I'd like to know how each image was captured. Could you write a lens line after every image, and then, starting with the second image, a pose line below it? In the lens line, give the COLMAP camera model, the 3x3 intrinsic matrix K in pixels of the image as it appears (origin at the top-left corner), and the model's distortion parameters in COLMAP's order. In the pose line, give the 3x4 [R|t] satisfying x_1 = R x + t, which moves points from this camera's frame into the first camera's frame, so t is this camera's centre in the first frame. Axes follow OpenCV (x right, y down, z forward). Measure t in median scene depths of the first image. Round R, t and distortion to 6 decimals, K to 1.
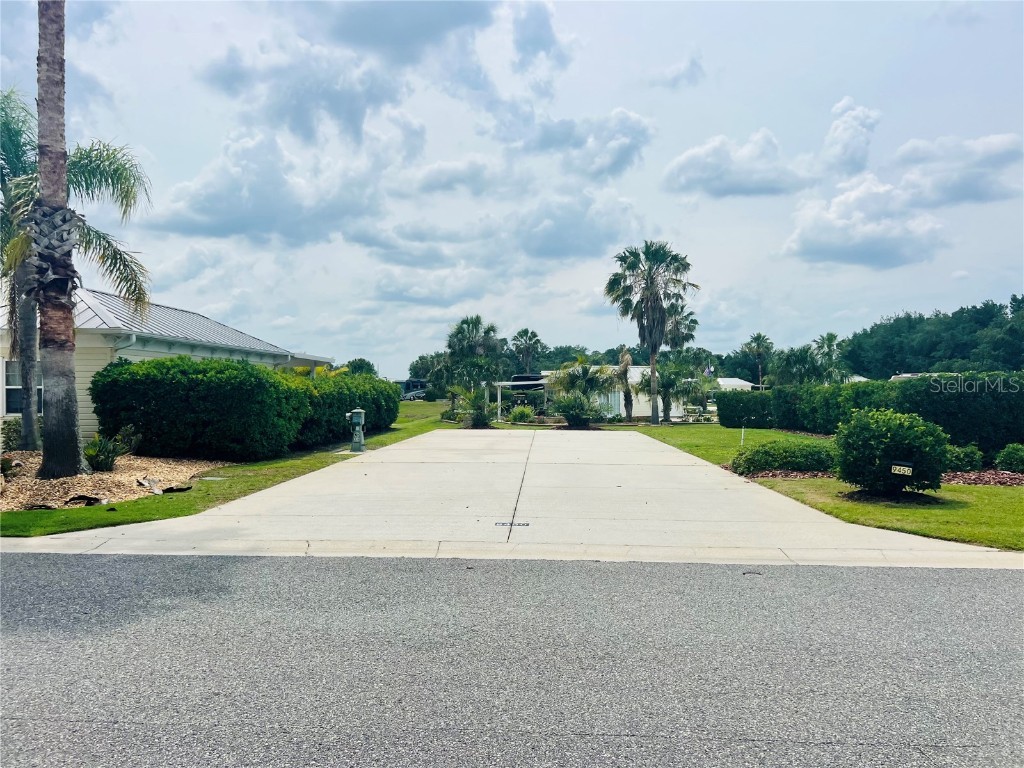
lens RADIAL K [[765.8, 0, 511.7], [0, 765.8, 365.4], [0, 0, 1]] dist [0.009924, -0.004416]
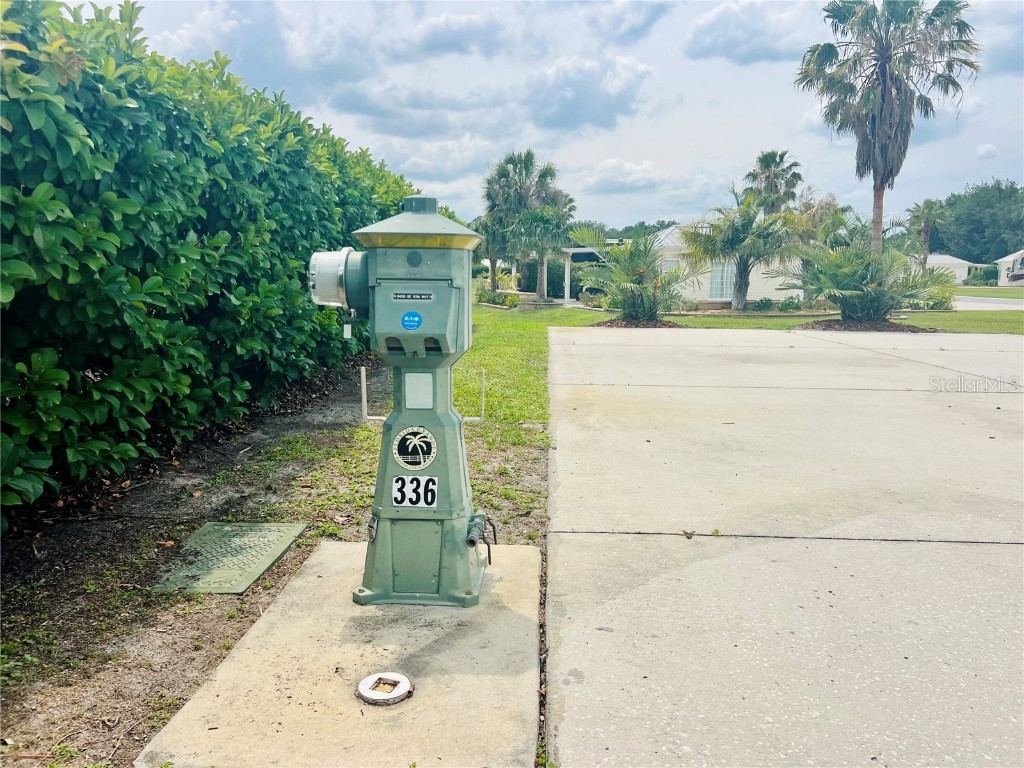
lens RADIAL K [[765.8, 0, 511.7], [0, 765.8, 365.4], [0, 0, 1]] dist [0.009924, -0.004416]
pose [[0.999968, 0.007108, 0.003692, -0.056493], [-0.007588, 0.988285, 0.152432, 0.018491], [-0.002565, -0.152455, 0.988307, 0.267262]]
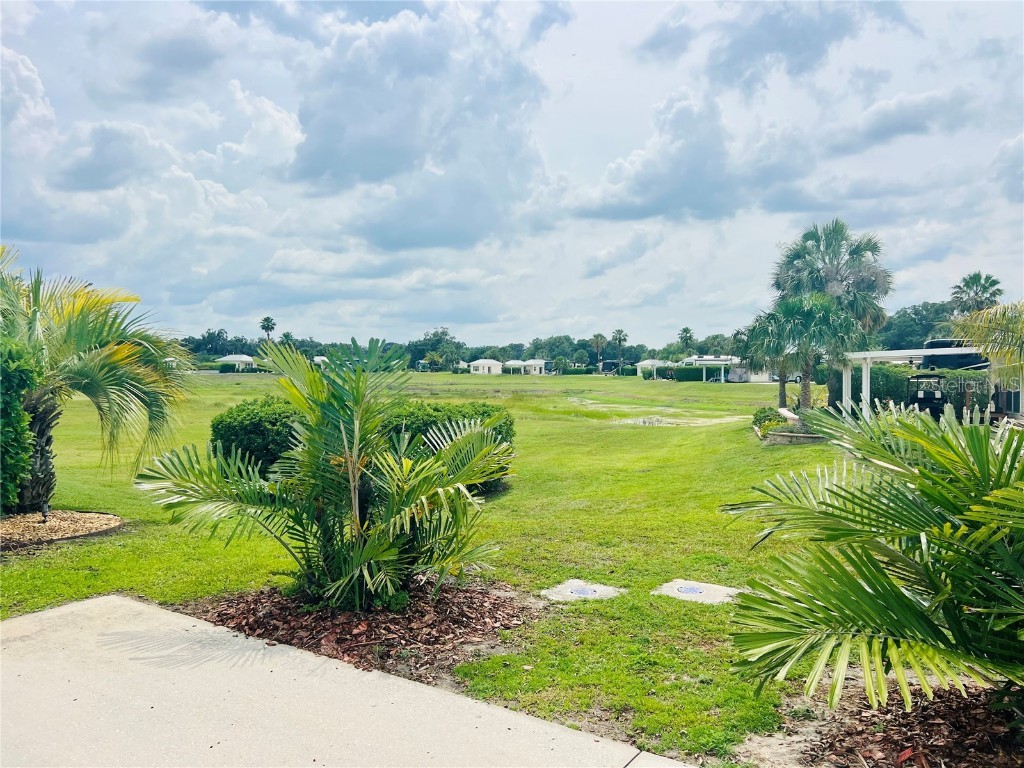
lens RADIAL K [[751.3, 0, 520.9], [0, 751.3, 400.9], [0, 0, 1]] dist [0.006857, -0.001196]
pose [[0.855921, 0.021881, -0.516644, 0.032792], [0.016899, 0.997387, 0.070238, 0.013587], [0.516831, -0.068849, 0.853315, 0.427483]]
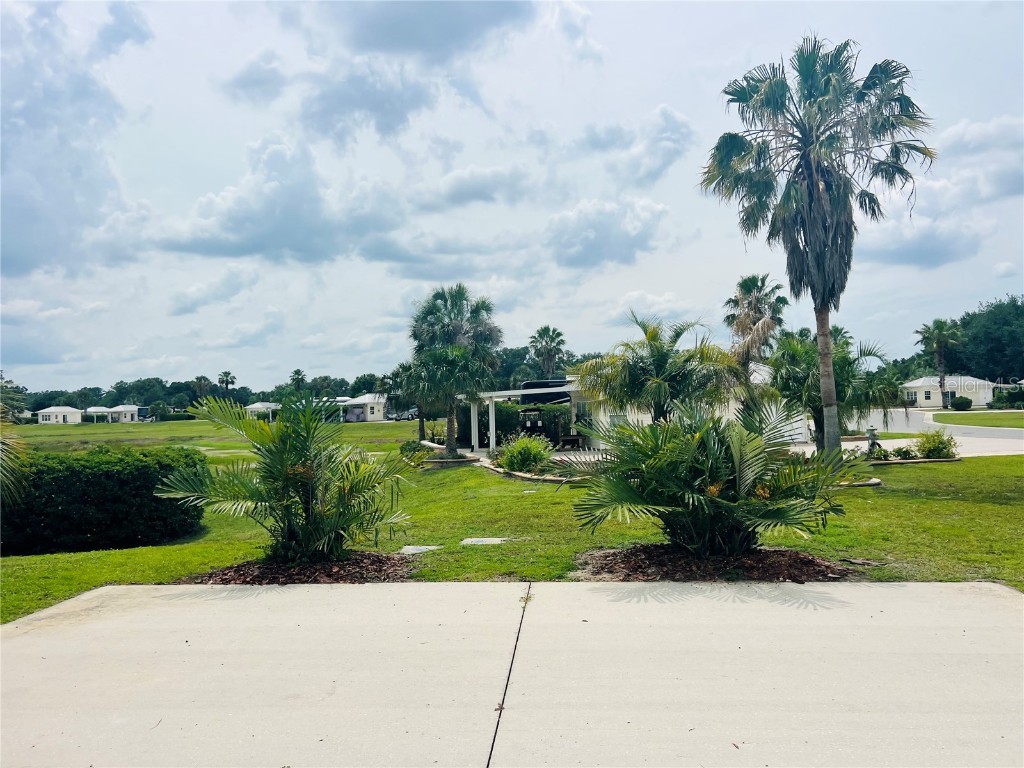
lens RADIAL K [[756.4, 0, 518.3], [0, 756.4, 373.2], [0, 0, 1]] dist [0.014791, 0.000624]
pose [[0.999188, -0.028627, -0.028339, 0.016647], [0.028373, 0.999554, -0.009314, 0.011633], [0.028593, 0.008503, 0.999555, 0.364467]]
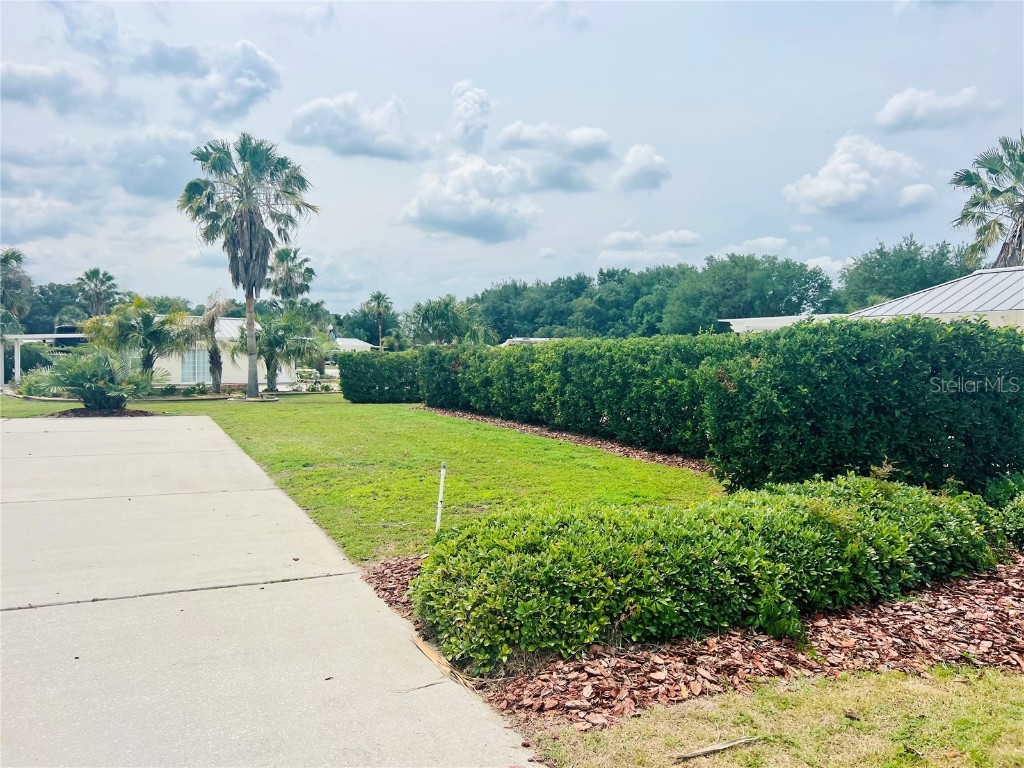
lens RADIAL K [[765.8, 0, 511.7], [0, 765.8, 365.4], [0, 0, 1]] dist [0.009924, -0.004416]
pose [[0.882673, 0.005446, 0.469957, 0.041455], [-0.029549, 0.998598, 0.043927, 0.005745], [-0.469059, -0.052660, 0.881596, 0.166748]]
